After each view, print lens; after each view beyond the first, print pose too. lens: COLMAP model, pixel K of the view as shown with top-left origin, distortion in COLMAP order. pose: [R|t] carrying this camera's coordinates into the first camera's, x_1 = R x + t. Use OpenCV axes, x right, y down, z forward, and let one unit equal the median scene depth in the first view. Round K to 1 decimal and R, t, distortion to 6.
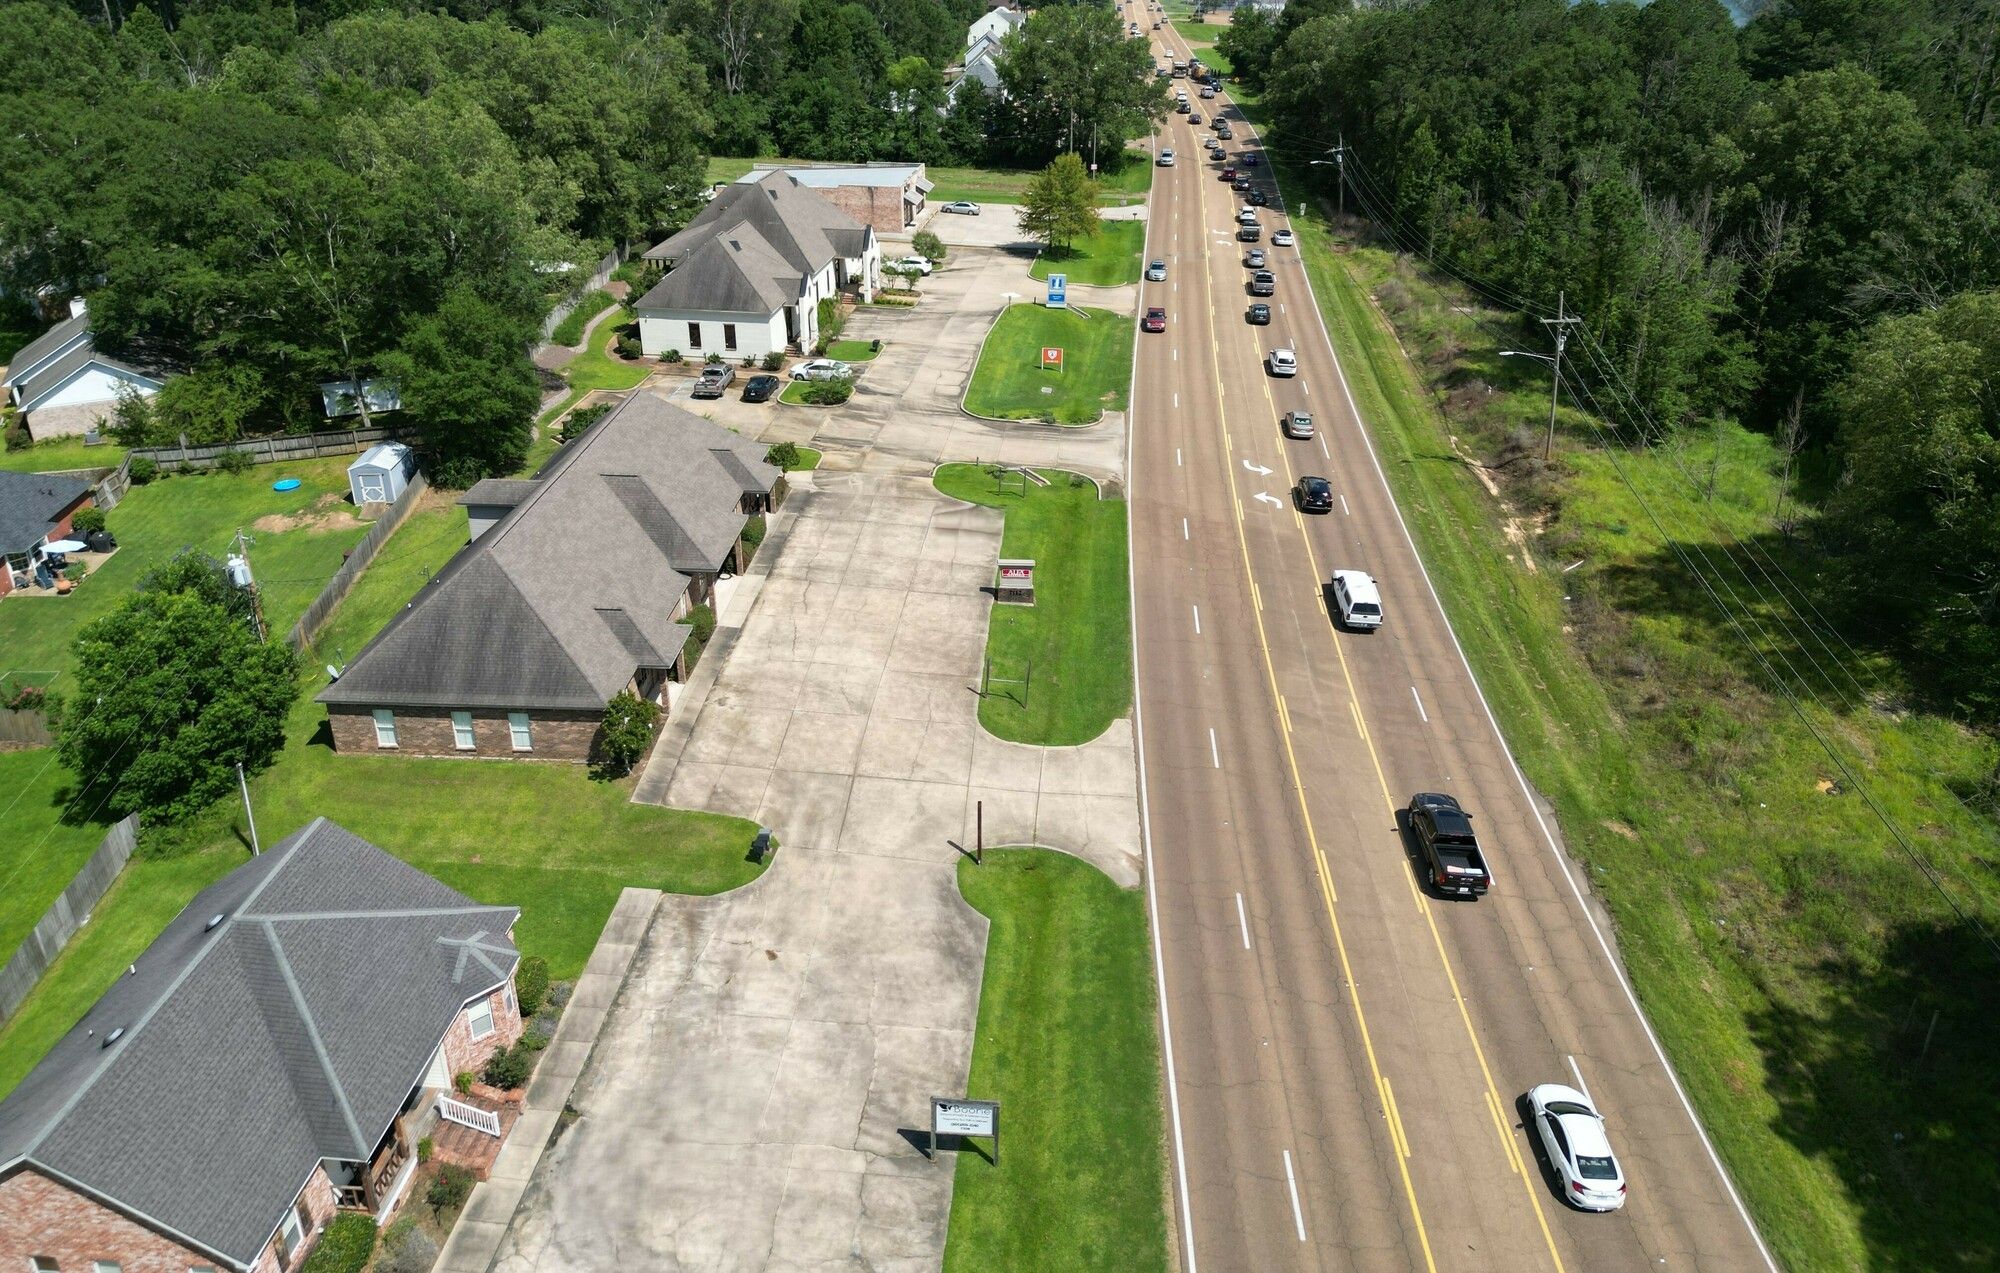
lens RADIAL K [[1406.8, 0, 1003.9], [0, 1406.8, 519.4], [0, 0, 1]] dist [0.082923, -0.088174]
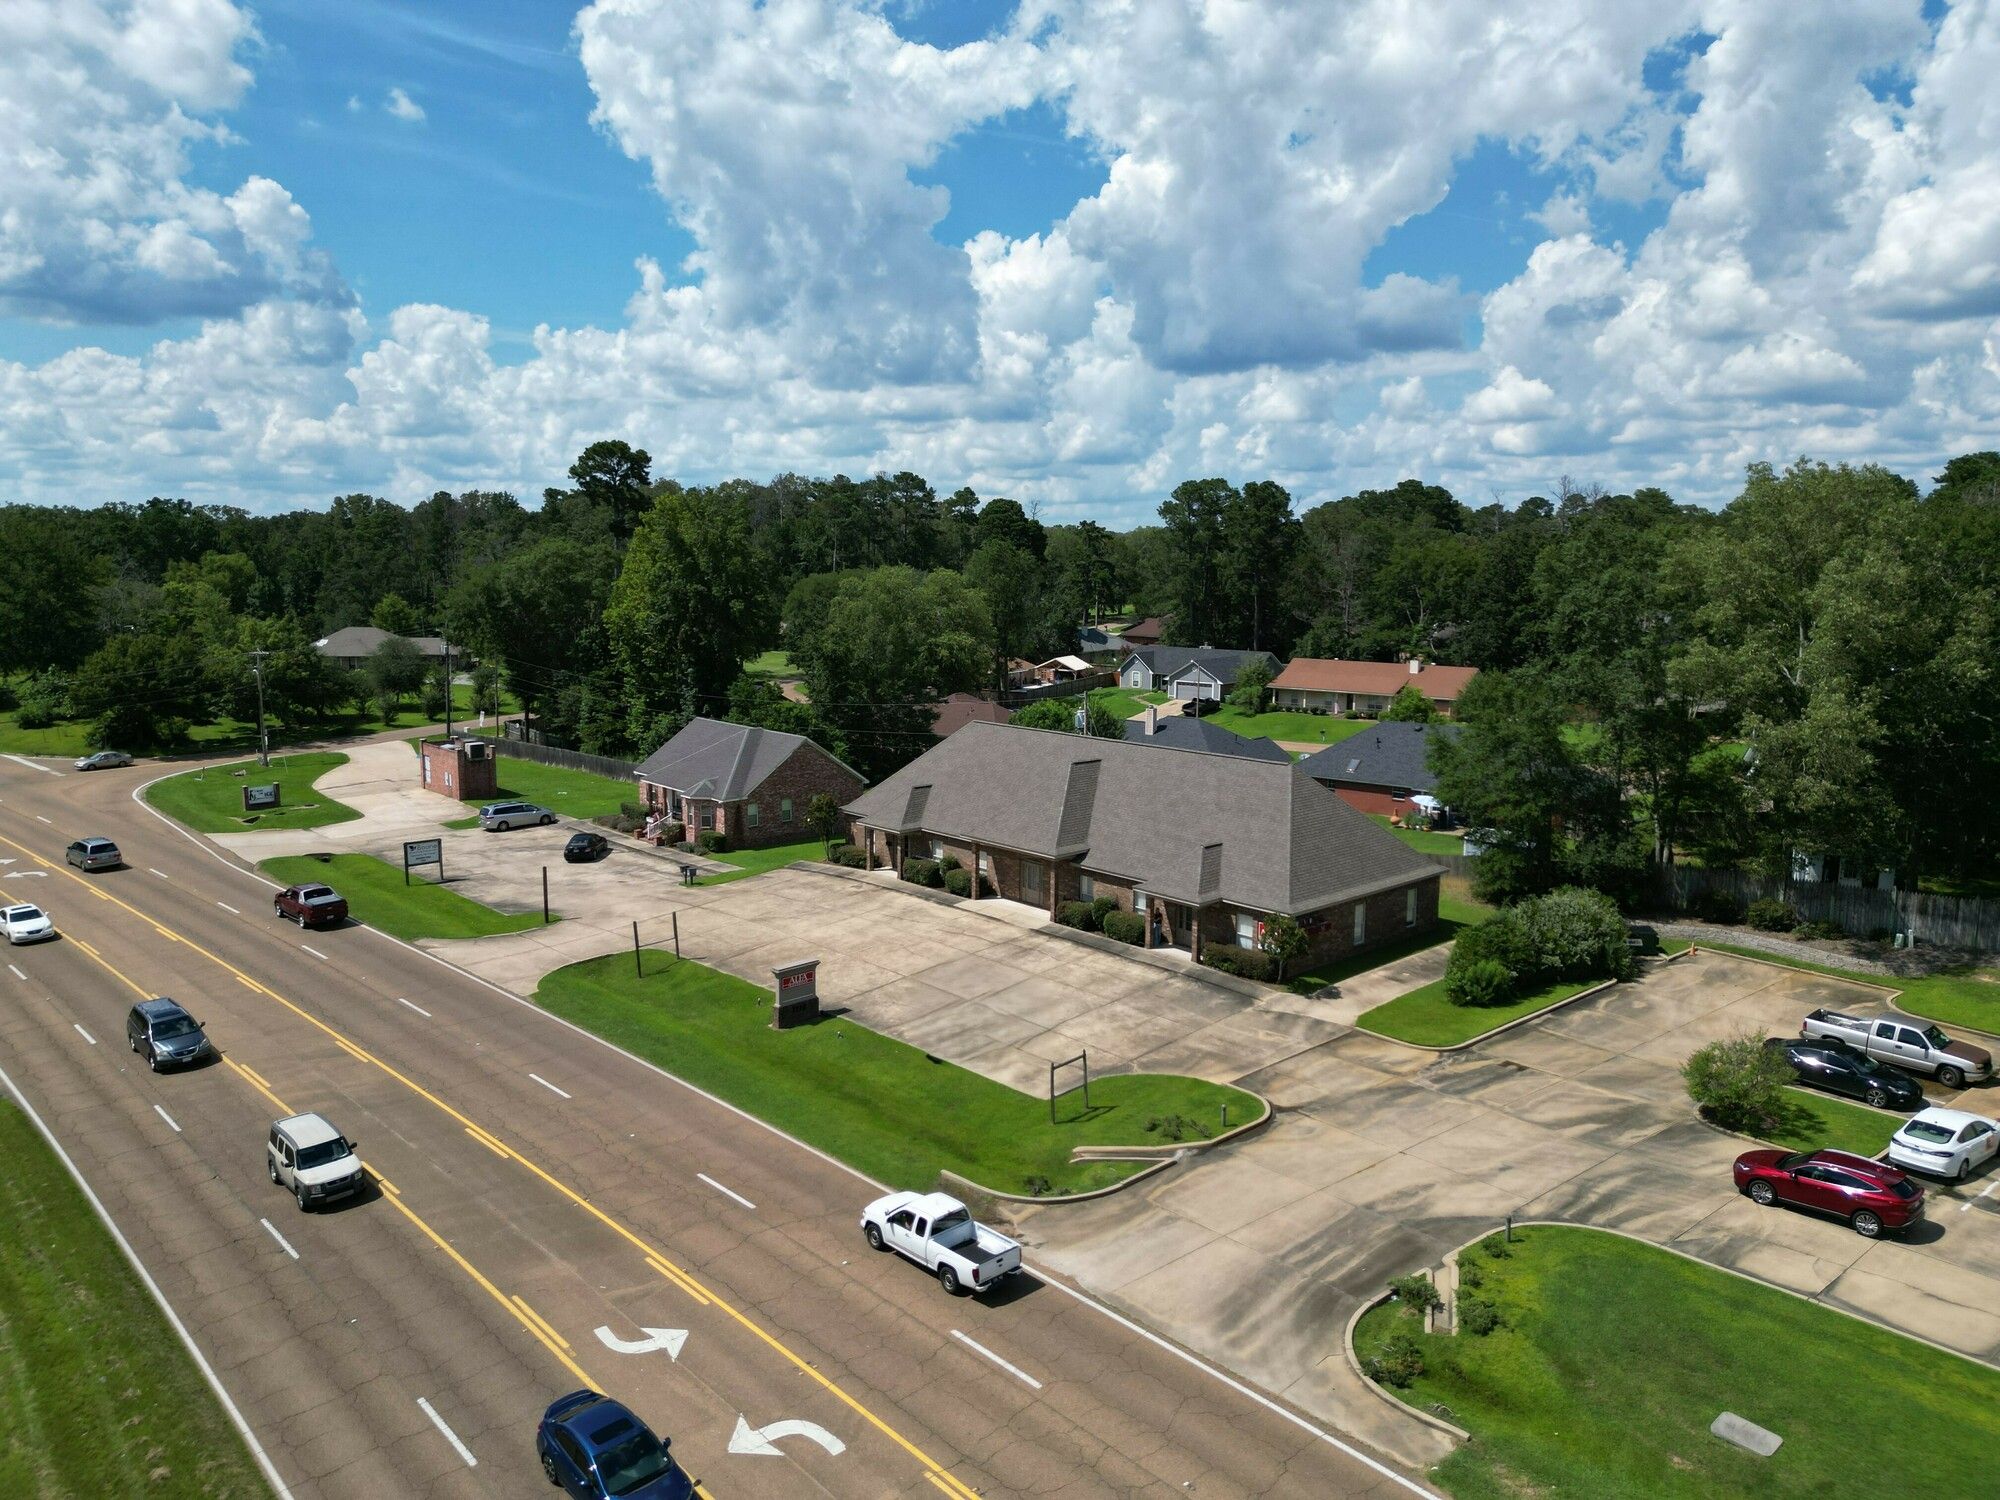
lens RADIAL K [[1399.5, 0, 994.0], [0, 1399.5, 755.5], [0, 0, 1]] dist [0.160175, -0.238579]
pose [[-0.688148, 0.102478, -0.718297, 0.523072], [-0.298979, 0.861973, 0.409406, -0.455611], [0.661108, 0.496488, -0.562527, 1.637860]]
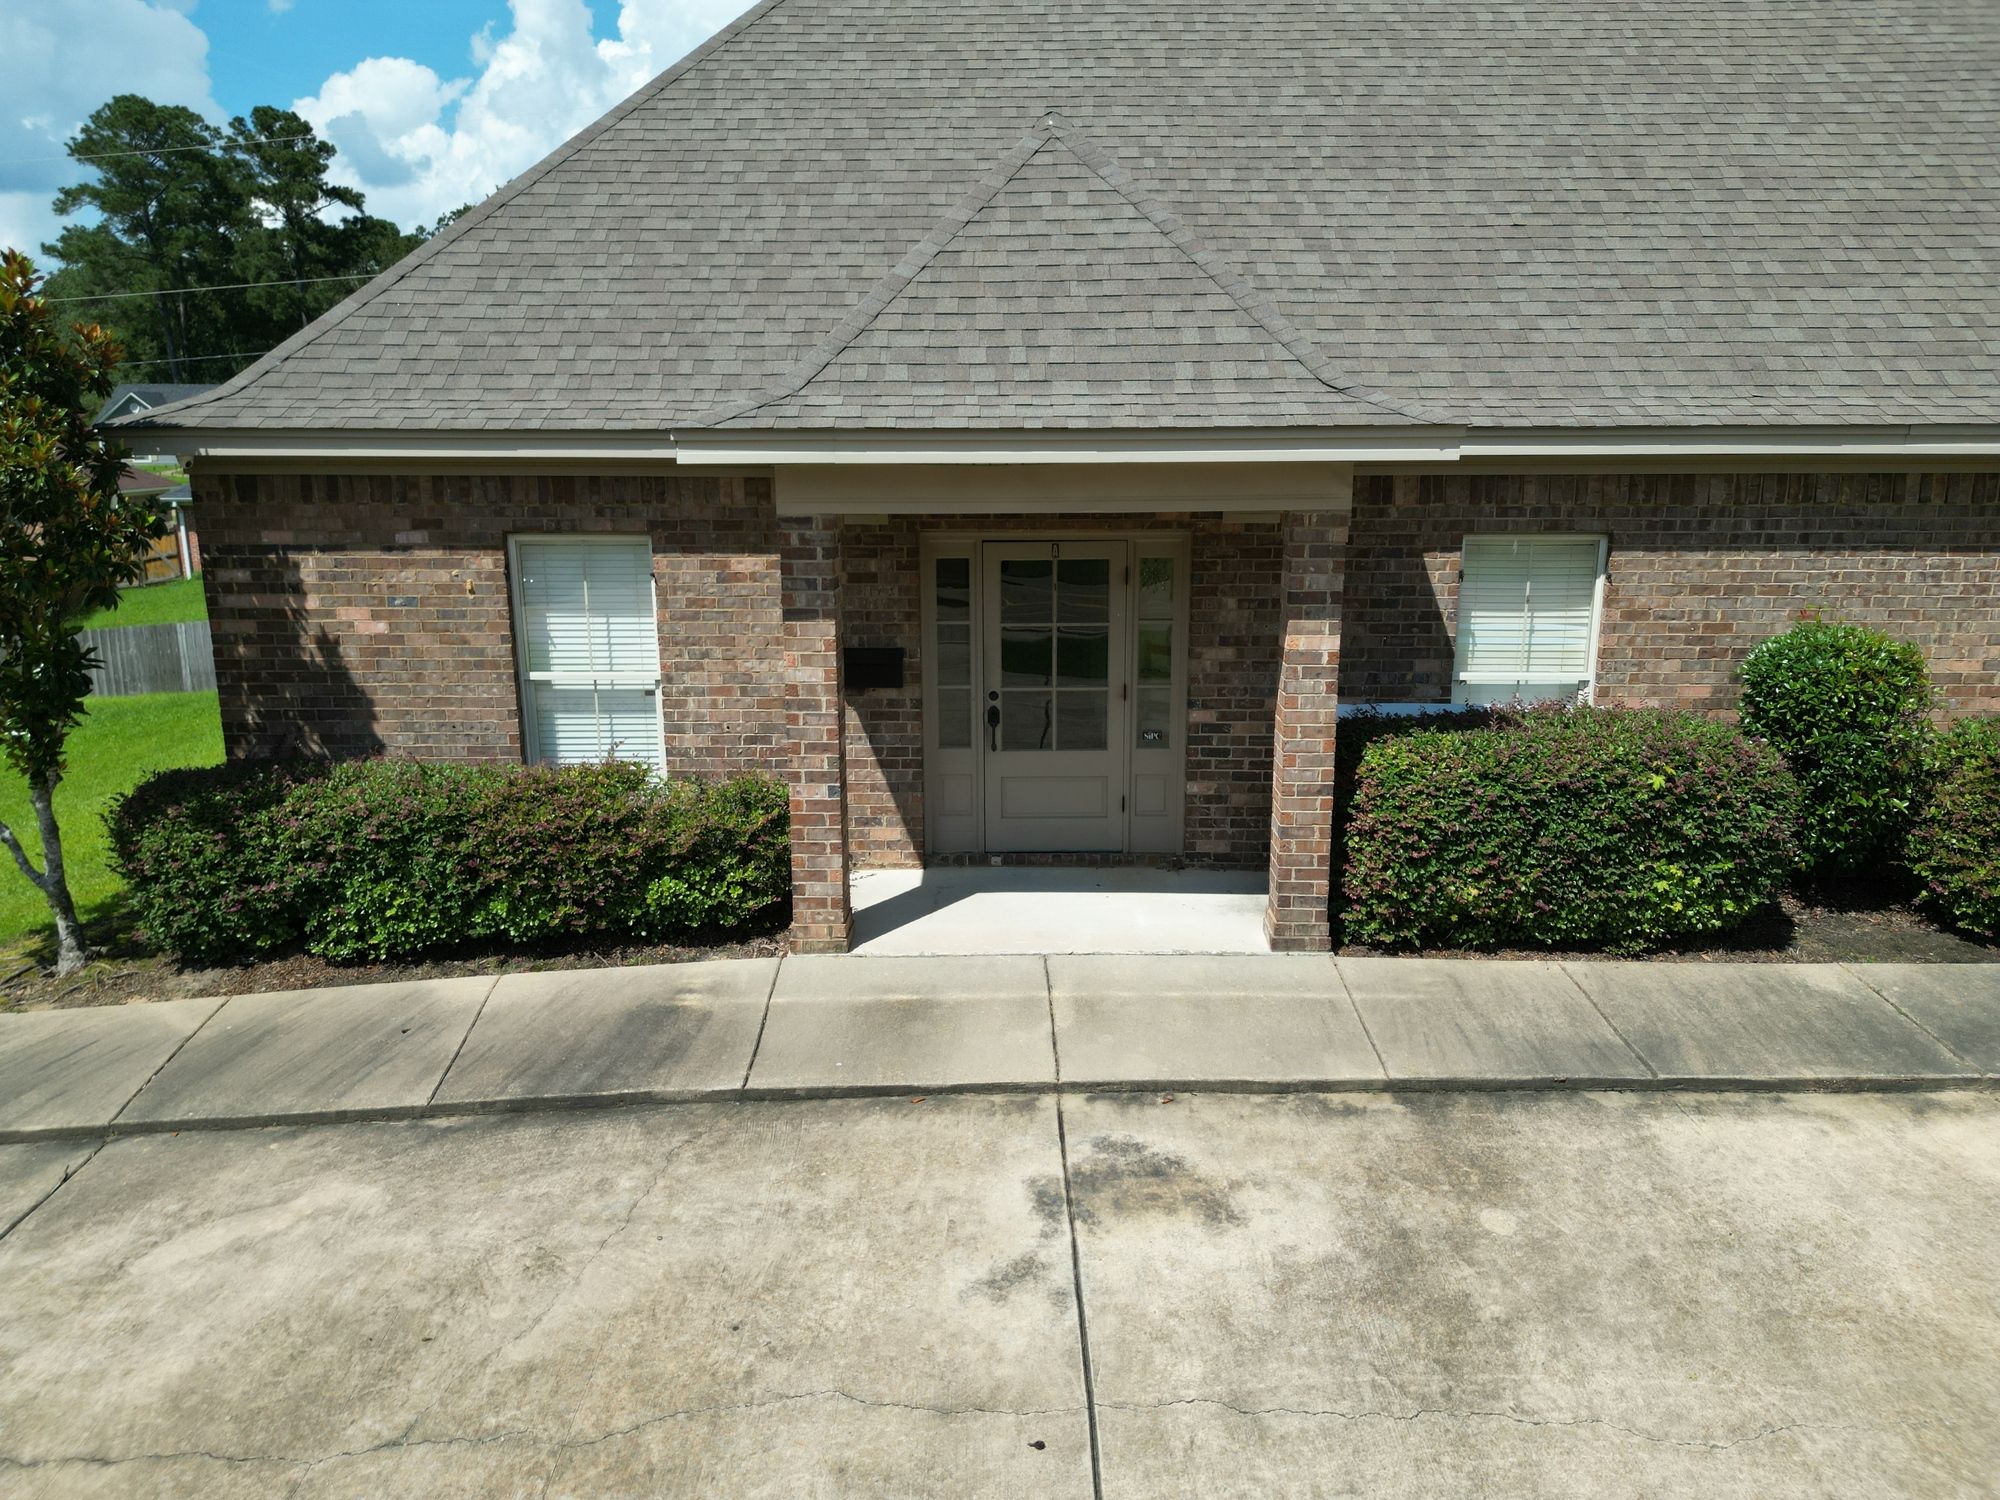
lens RADIAL K [[1404.7, 0, 1003.9], [0, 1404.7, 748.4], [0, 0, 1]] dist [0.080246, -0.082957]
pose [[0.051931, 0.217491, -0.974680, -0.117193], [-0.402799, 0.897646, 0.178841, 0.089835], [0.913814, 0.383313, 0.134221, 0.956965]]
